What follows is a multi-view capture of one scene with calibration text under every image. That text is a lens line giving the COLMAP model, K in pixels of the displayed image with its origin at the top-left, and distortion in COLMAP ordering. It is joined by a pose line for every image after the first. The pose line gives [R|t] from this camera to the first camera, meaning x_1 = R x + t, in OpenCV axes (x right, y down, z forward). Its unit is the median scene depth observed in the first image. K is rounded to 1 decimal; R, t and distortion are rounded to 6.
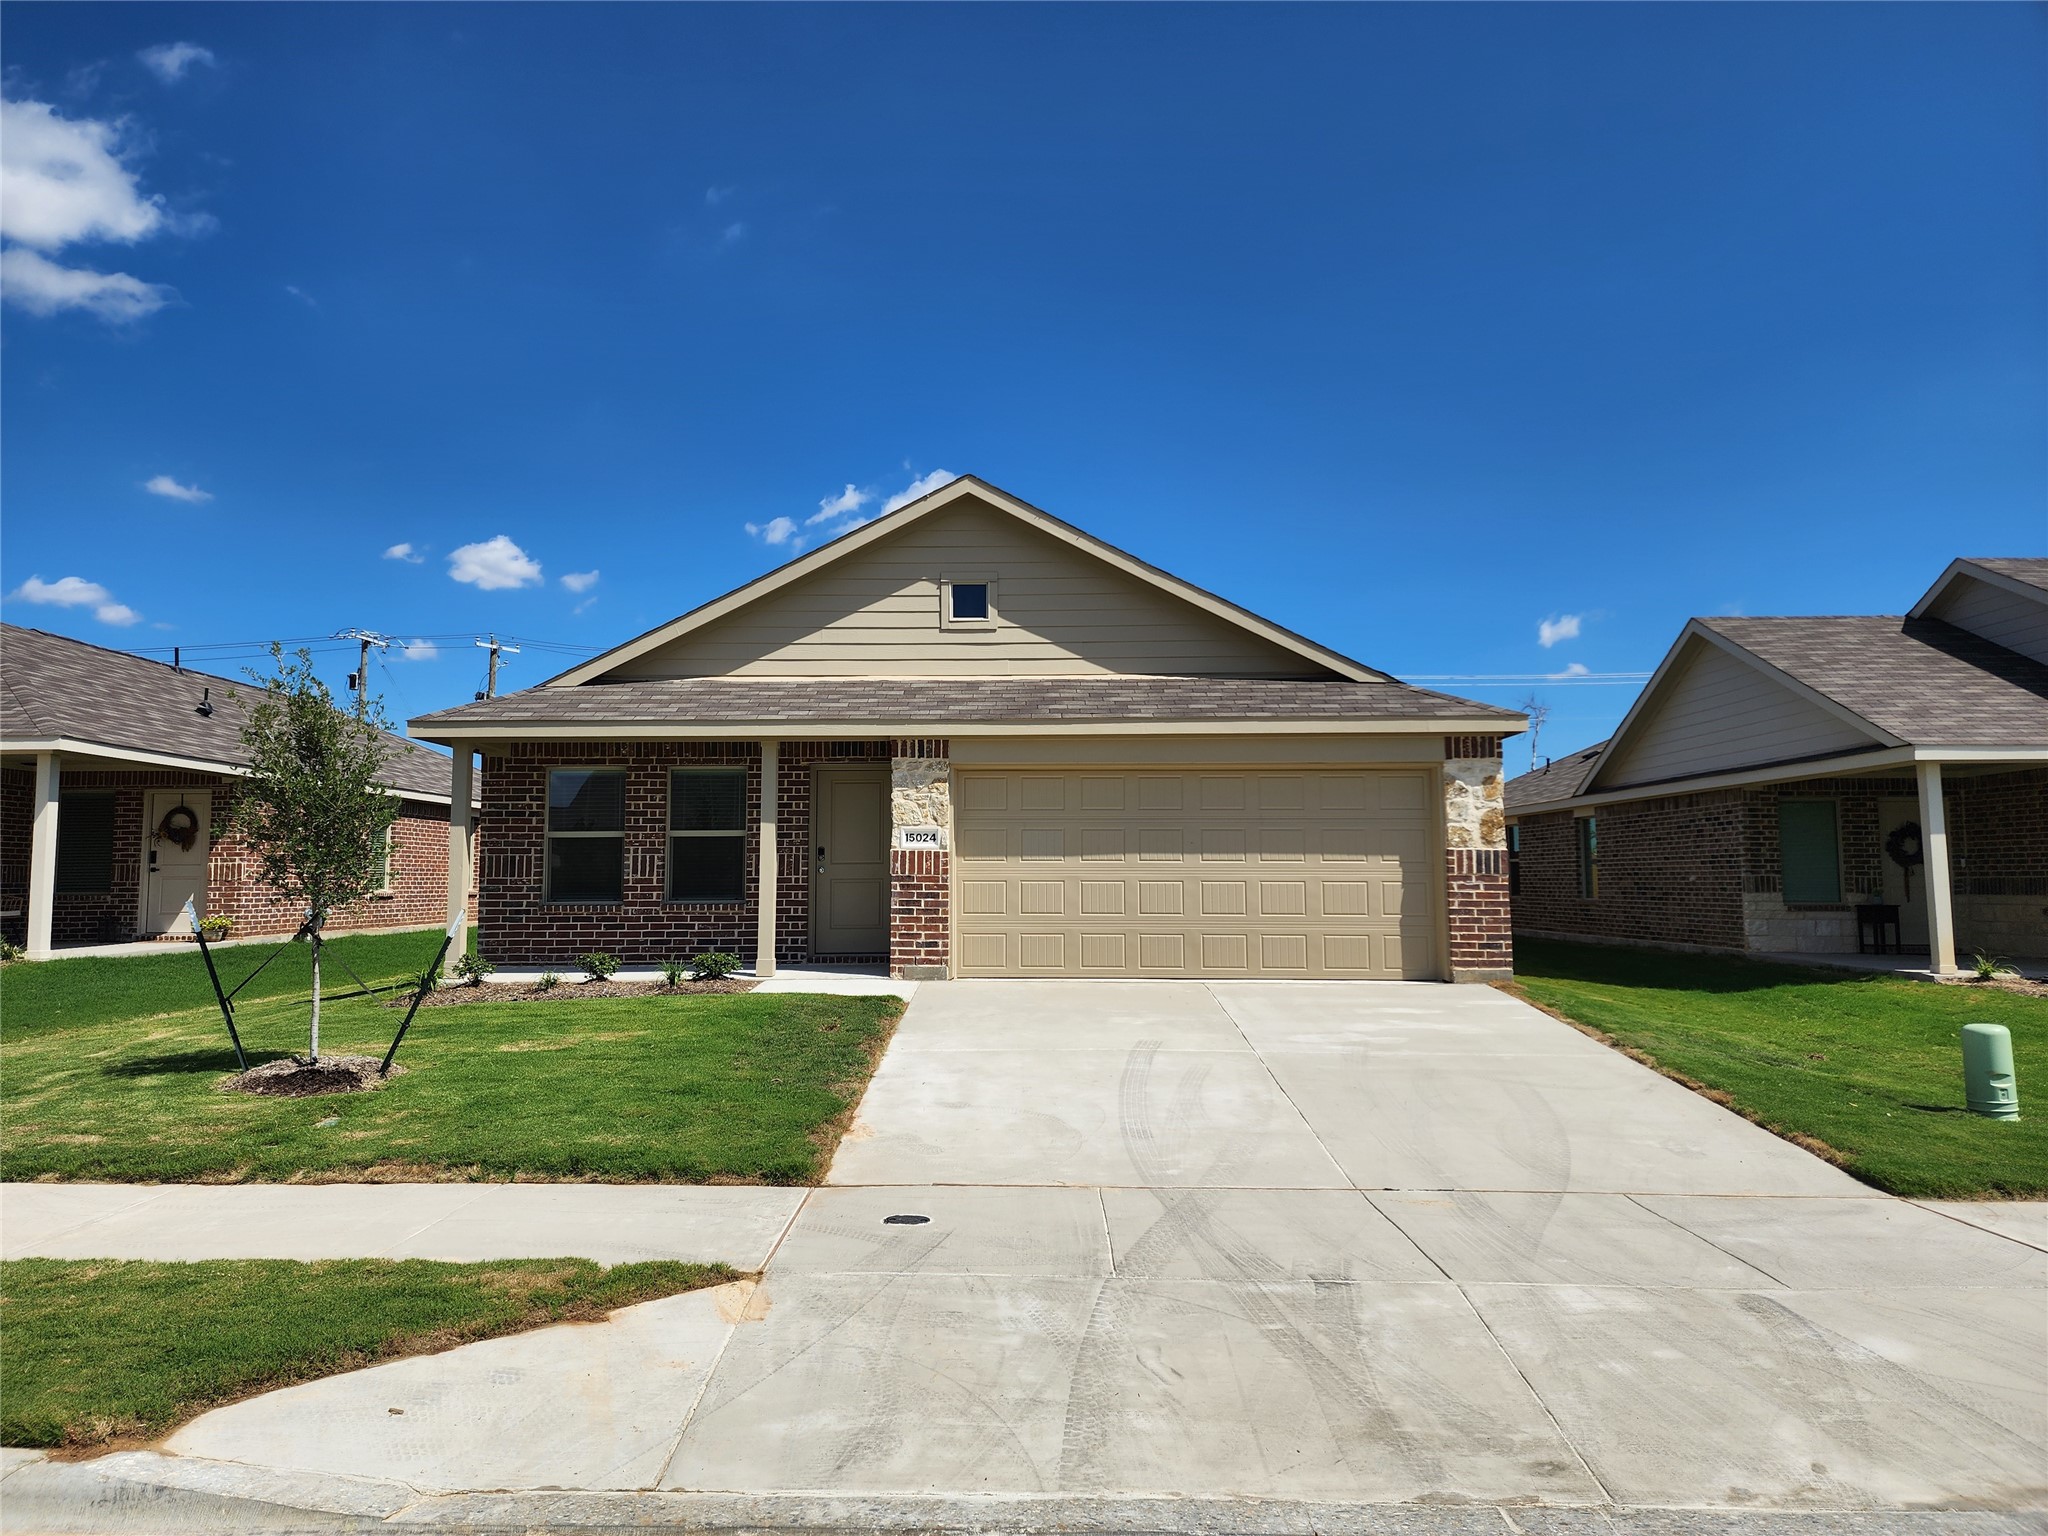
lens RADIAL K [[1366.1, 0, 1024.0], [0, 1366.1, 768.0], [0, 0, 1]] dist [0.143843, -0.197523]
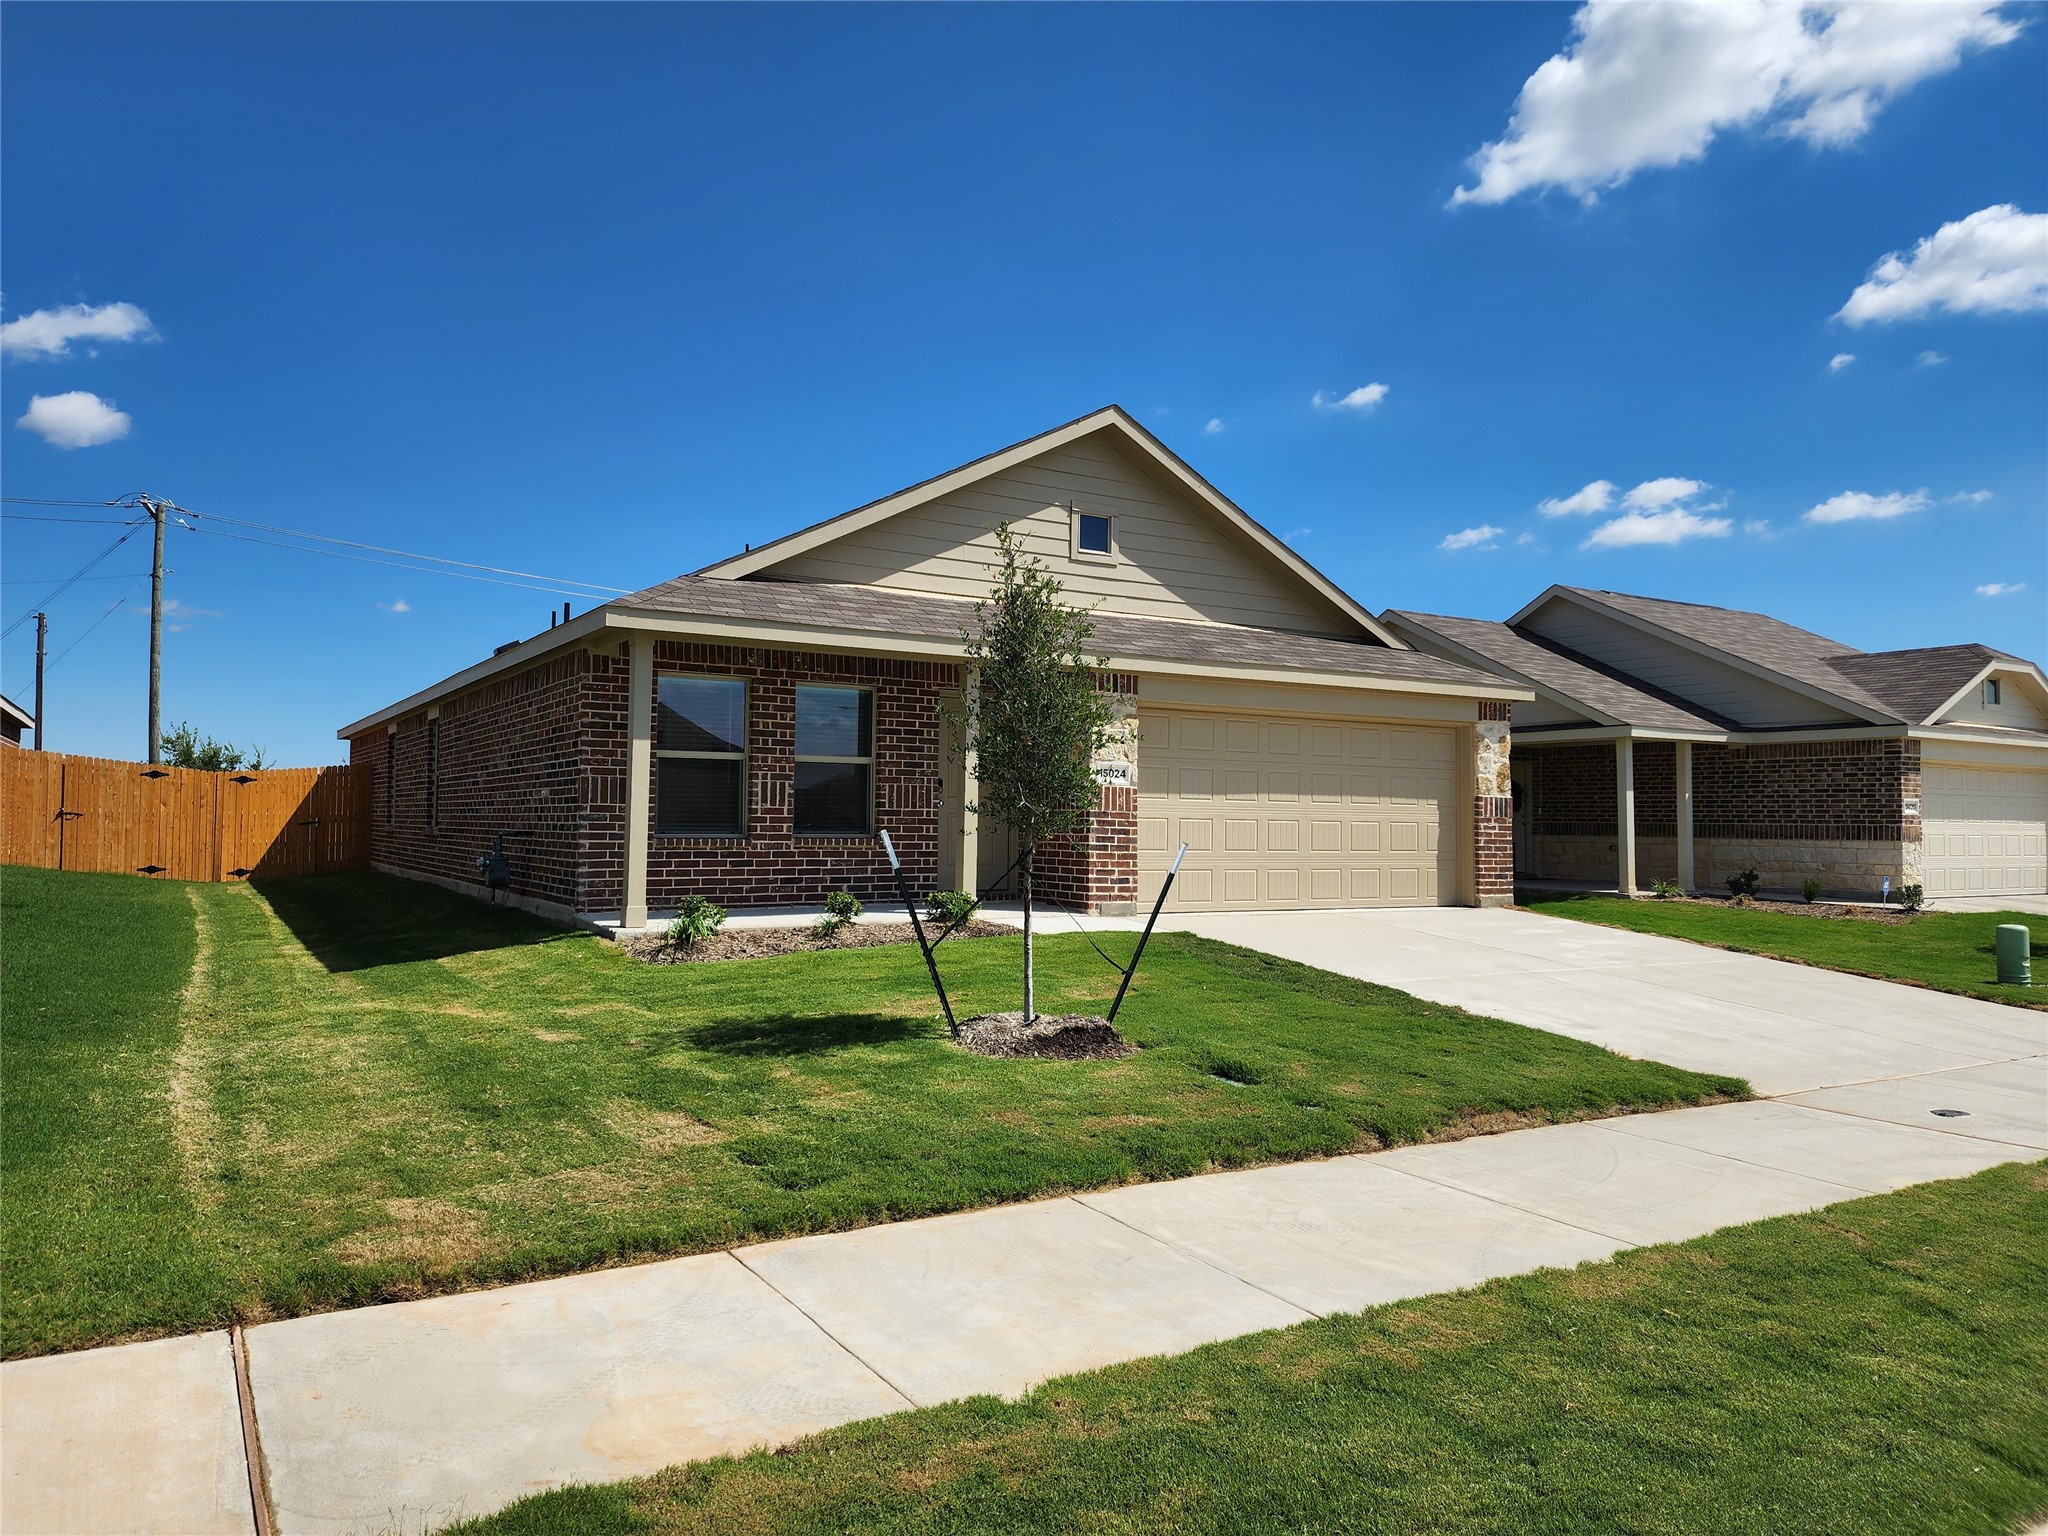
lens RADIAL K [[1366.1, 0, 1024.0], [0, 1366.1, 768.0], [0, 0, 1]] dist [0.143843, -0.197523]
pose [[0.846586, 0.032422, 0.531264, -0.651767], [-0.057902, 0.997829, 0.031373, 0.019699], [-0.529093, -0.057321, 0.846626, 0.198571]]
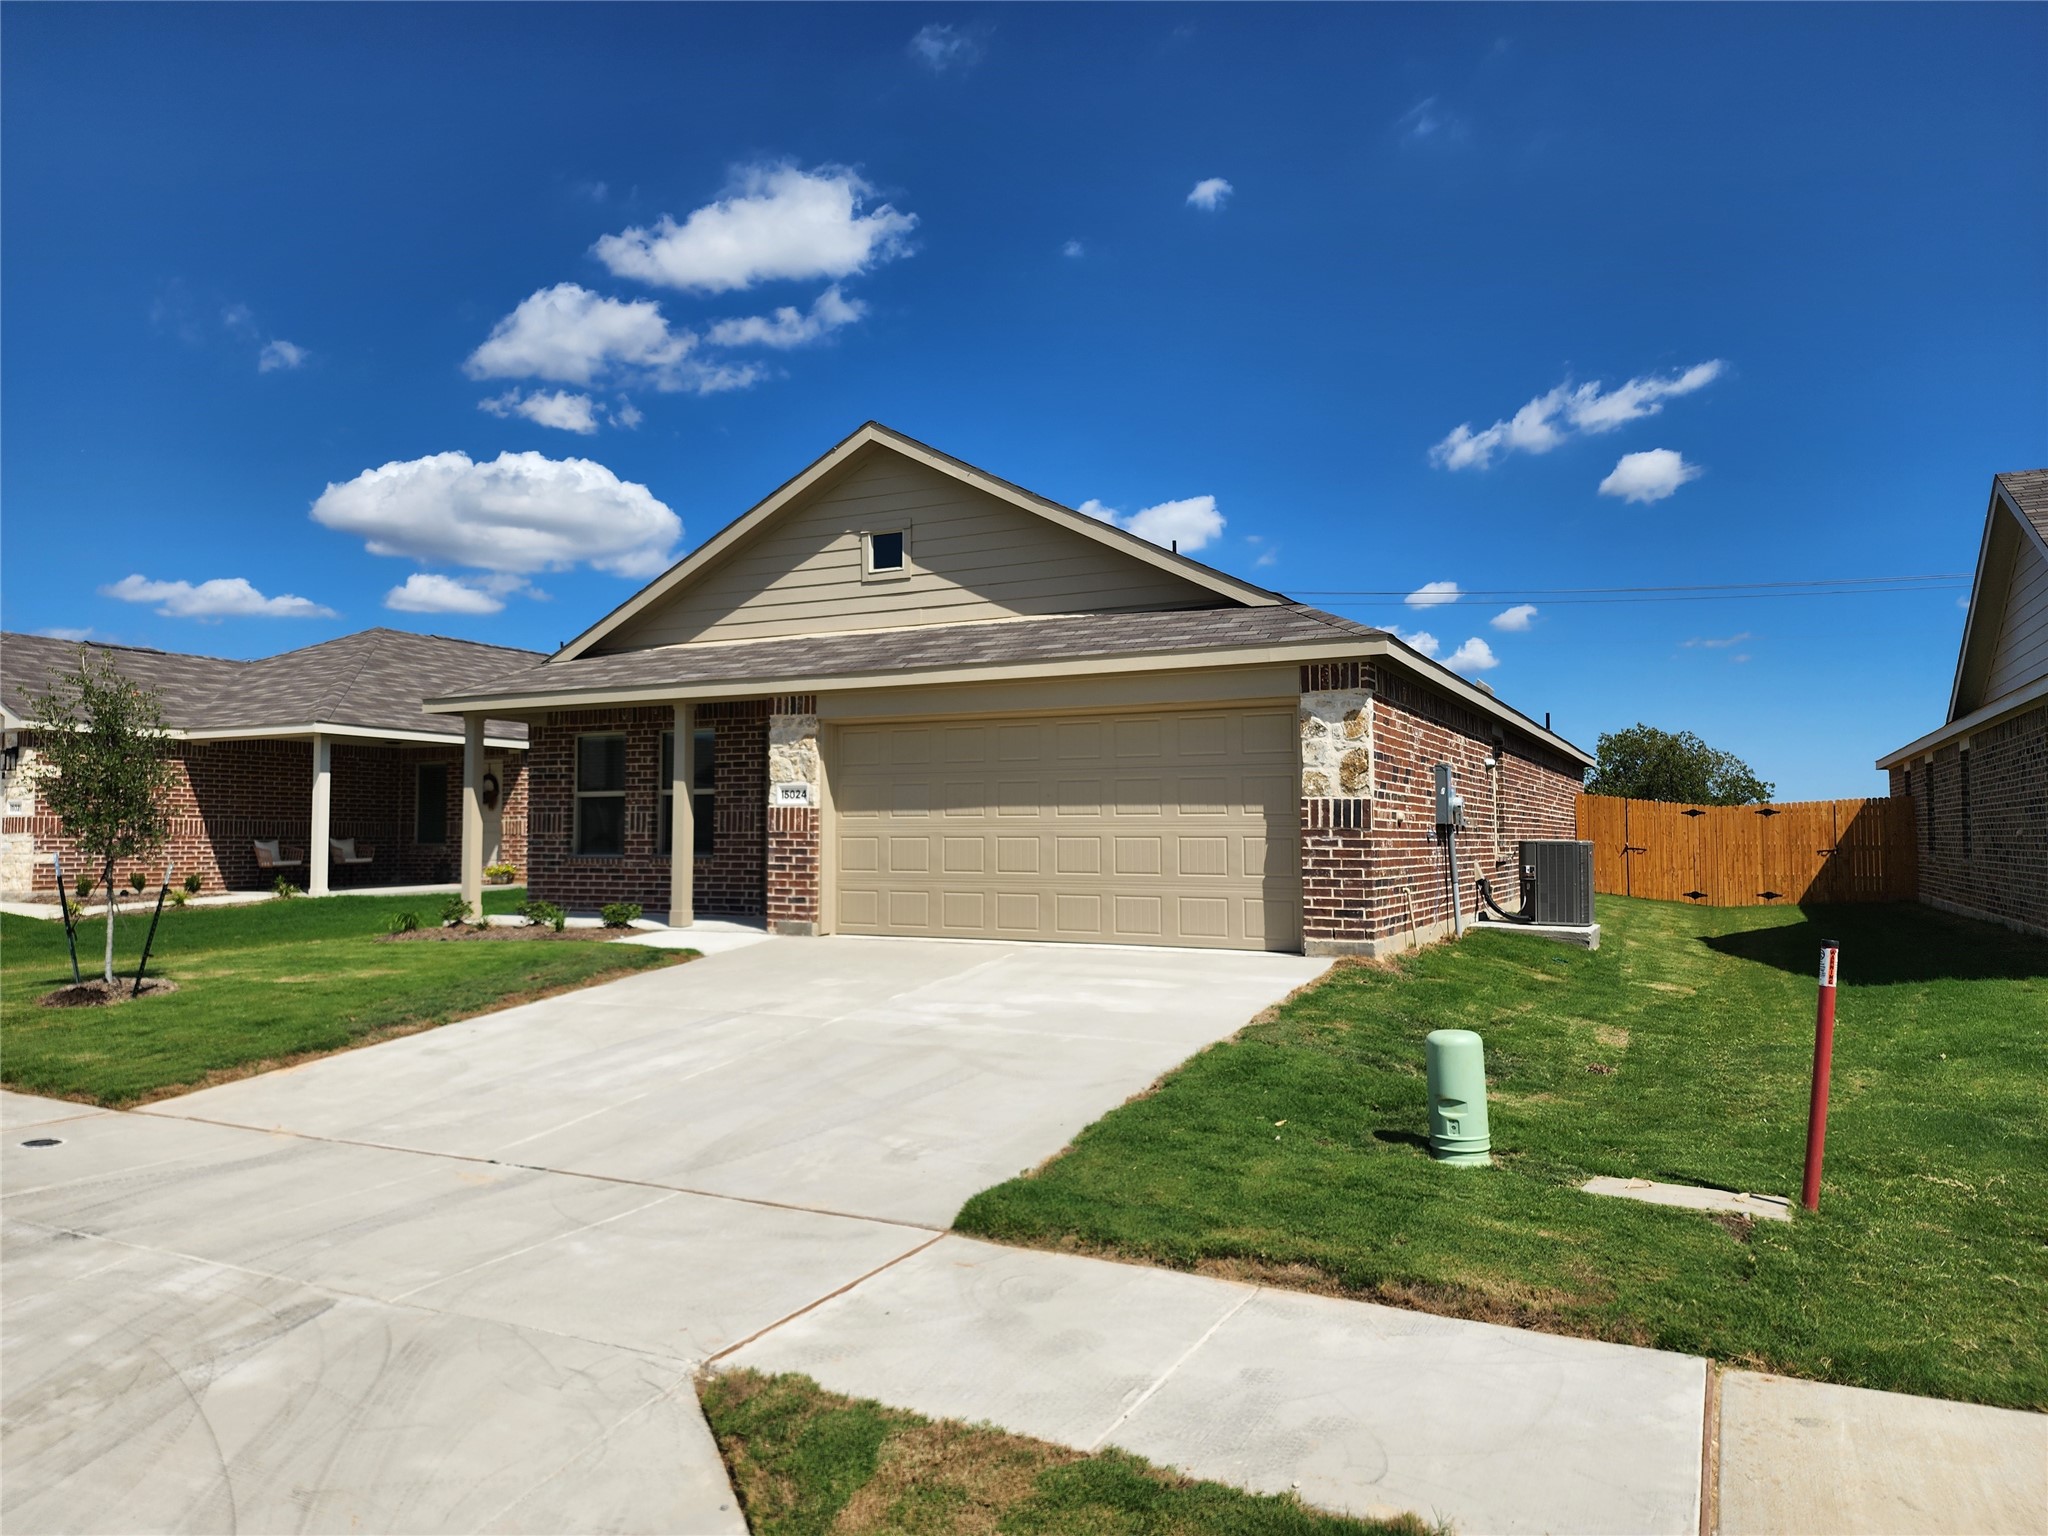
lens RADIAL K [[1408.8, 0, 1024.0], [0, 1408.8, 768.0], [0, 0, 1]] dist [0.096775, 0.000203]
pose [[0.894069, -0.021272, -0.447423, 0.537497], [0.036701, 0.998992, 0.025844, 0.011160], [0.446422, -0.039528, 0.893949, 0.149568]]
